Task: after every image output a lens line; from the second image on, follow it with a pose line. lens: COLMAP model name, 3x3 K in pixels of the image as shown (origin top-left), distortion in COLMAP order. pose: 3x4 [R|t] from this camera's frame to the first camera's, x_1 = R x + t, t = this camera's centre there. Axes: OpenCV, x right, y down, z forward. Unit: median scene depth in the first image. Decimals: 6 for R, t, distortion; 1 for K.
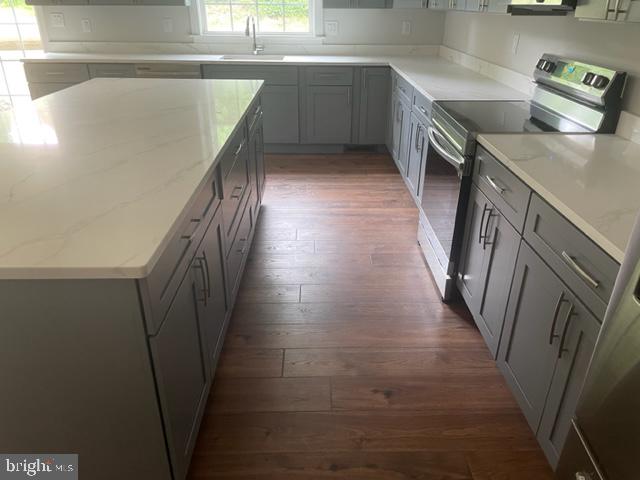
lens RADIAL K [[482.4, 0, 318.2], [0, 482.4, 241.4], [0, 0, 1]] dist [0.052428, -0.017440]
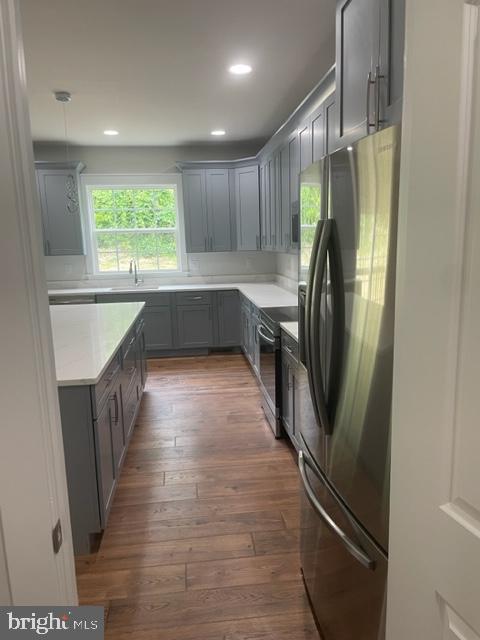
lens RADIAL K [[482.4, 0, 245.9], [0, 482.4, 317.7], [0, 0, 1]] dist [0.052428, -0.017440]
pose [[0.992541, -0.051929, 0.110296, 0.020697], [0.082033, 0.953761, -0.289156, 0.133825], [-0.090180, 0.296048, 0.950907, -0.327188]]
